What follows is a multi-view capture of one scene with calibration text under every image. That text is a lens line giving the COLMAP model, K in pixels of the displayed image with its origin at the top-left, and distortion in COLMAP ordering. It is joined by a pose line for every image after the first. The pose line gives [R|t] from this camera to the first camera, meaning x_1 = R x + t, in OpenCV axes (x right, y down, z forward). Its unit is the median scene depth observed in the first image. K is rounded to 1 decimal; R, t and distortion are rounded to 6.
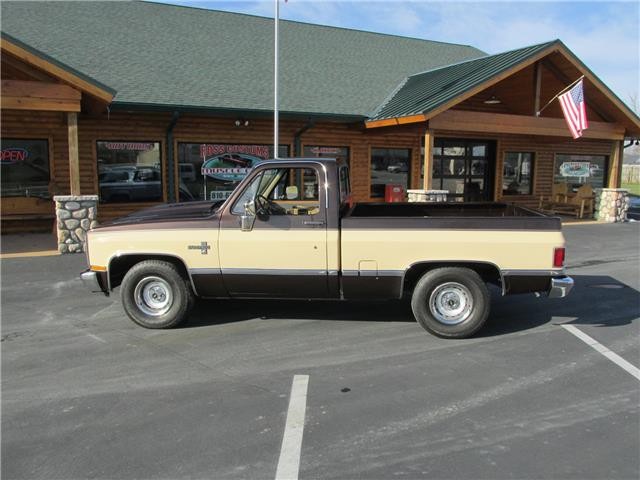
lens RADIAL K [[533.8, 0, 323.2], [0, 533.8, 239.7], [0, 0, 1]] dist [-0.032778, 0.008003]
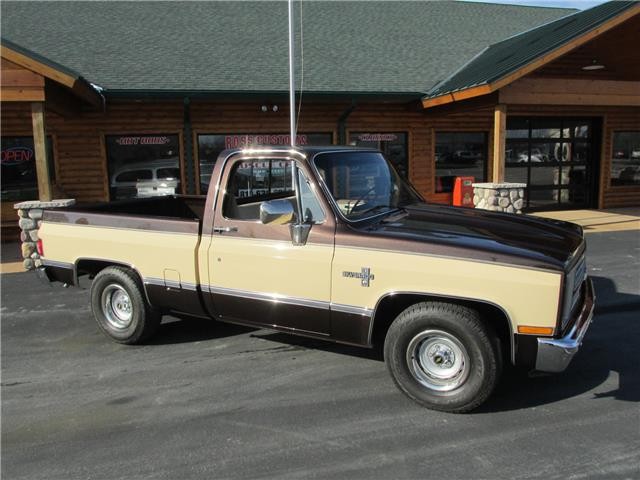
lens RADIAL K [[533.8, 0, 323.2], [0, 533.8, 239.7], [0, 0, 1]] dist [-0.032778, 0.008003]
pose [[0.980447, -0.001022, -0.196782, 0.102164], [0.004447, 0.999846, 0.016961, -0.026215], [0.196734, -0.017505, 0.980301, 0.197432]]
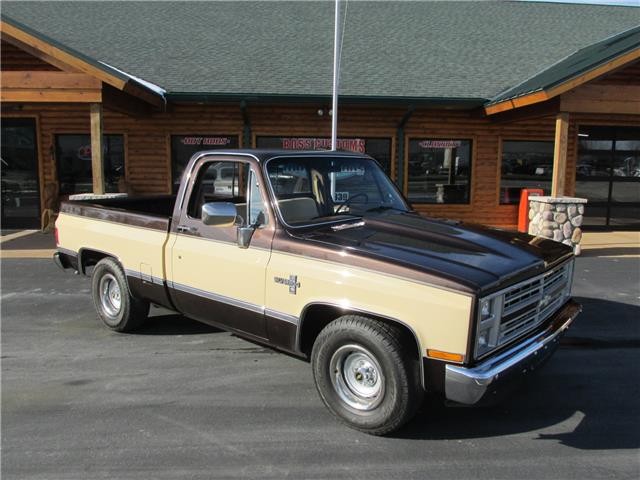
lens RADIAL K [[533.8, 0, 323.2], [0, 533.8, 239.7], [0, 0, 1]] dist [-0.032778, 0.008003]
pose [[0.923649, 0.055844, -0.379149, 0.187200], [-0.054759, 0.998406, 0.013653, -0.029463], [0.379308, 0.008151, 0.925235, 0.227439]]
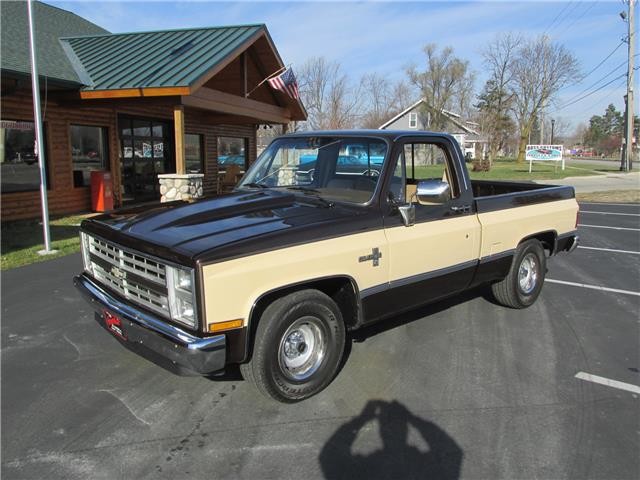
lens RADIAL K [[533.8, 0, 323.2], [0, 533.8, 239.7], [0, 0, 1]] dist [-0.032778, 0.008003]
pose [[0.658745, -0.124363, 0.742017, -0.331115], [0.103210, 0.991857, 0.074610, -0.027774], [-0.745253, 0.027435, 0.666217, 0.250597]]
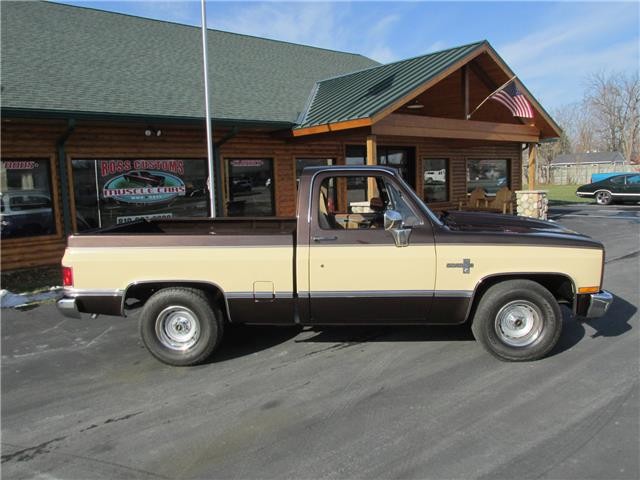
lens RADIAL K [[533.8, 0, 323.2], [0, 533.8, 239.7], [0, 0, 1]] dist [-0.032778, 0.008003]
pose [[0.968586, -0.068081, 0.239177, -0.111327], [0.074502, 0.997060, -0.017897, -0.020115], [-0.237255, 0.035154, 0.970811, 0.150012]]
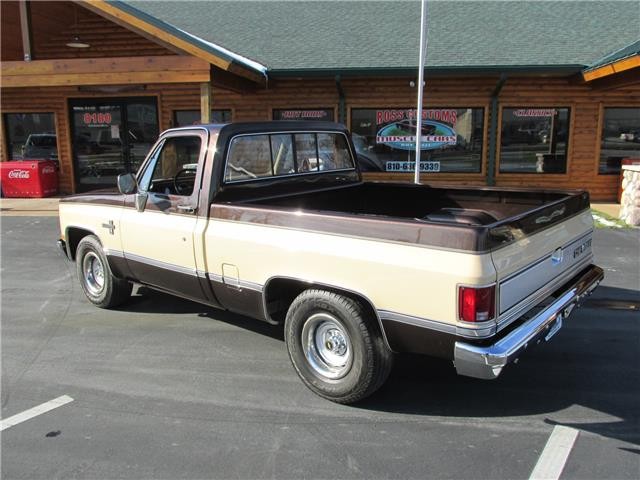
lens RADIAL K [[533.8, 0, 323.2], [0, 533.8, 239.7], [0, 0, 1]] dist [-0.032778, 0.008003]
pose [[0.826286, 0.098840, -0.554511, 0.241933], [-0.066069, 0.994695, 0.078851, -0.024486], [0.559363, -0.028517, 0.828432, 0.194875]]
